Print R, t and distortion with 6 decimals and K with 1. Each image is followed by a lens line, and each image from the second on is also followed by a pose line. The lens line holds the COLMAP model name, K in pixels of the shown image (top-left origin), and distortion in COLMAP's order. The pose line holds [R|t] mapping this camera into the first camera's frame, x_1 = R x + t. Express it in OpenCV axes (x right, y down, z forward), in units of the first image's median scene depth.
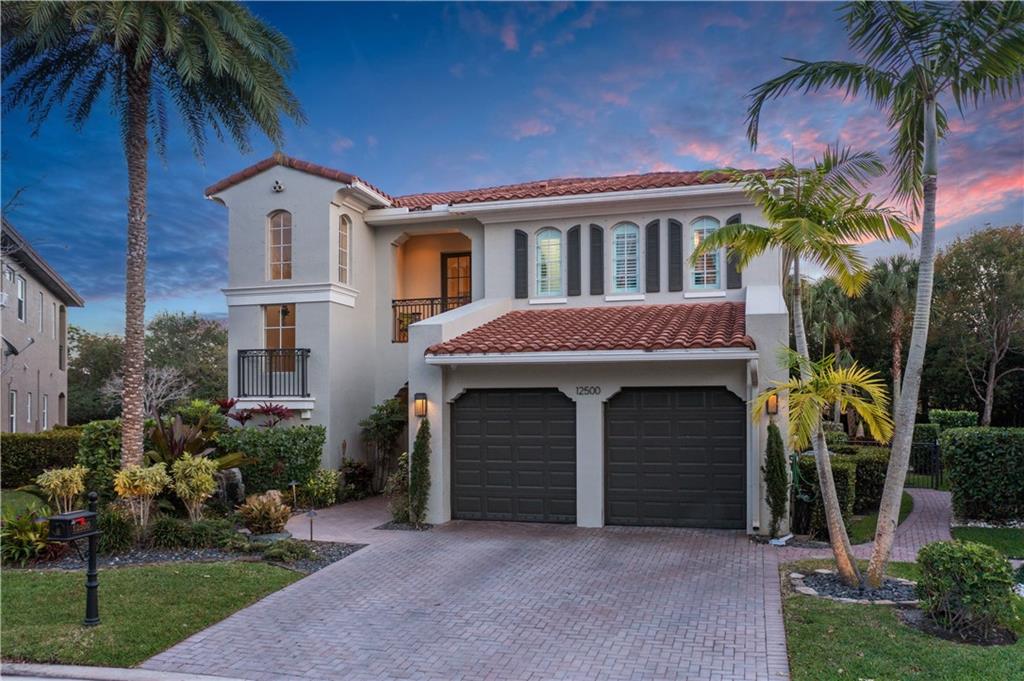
lens RADIAL K [[803.6, 0, 456.0], [0, 803.6, 399.3], [0, 0, 1]] dist [-0.023751, 0.008867]
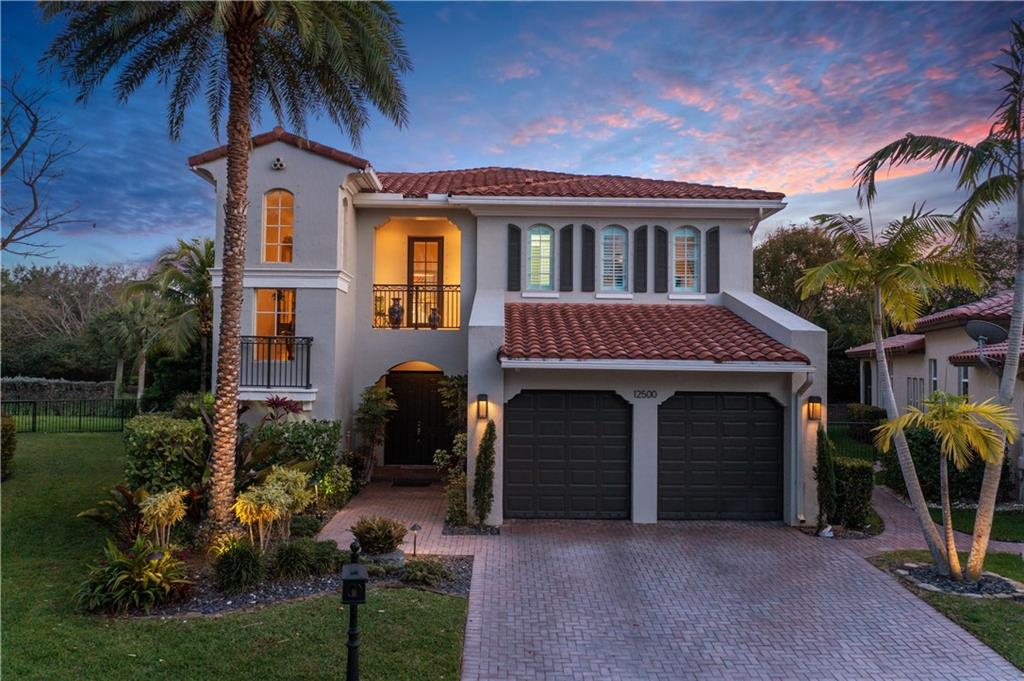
lens RADIAL K [[803.6, 0, 438.5], [0, 803.6, 321.7], [0, 0, 1]] dist [-0.023751, 0.008867]
pose [[0.956825, 0.024442, 0.289633, -0.405538], [-0.015793, 0.999358, -0.032164, -0.068004], [-0.290234, 0.026201, 0.956597, 0.058901]]
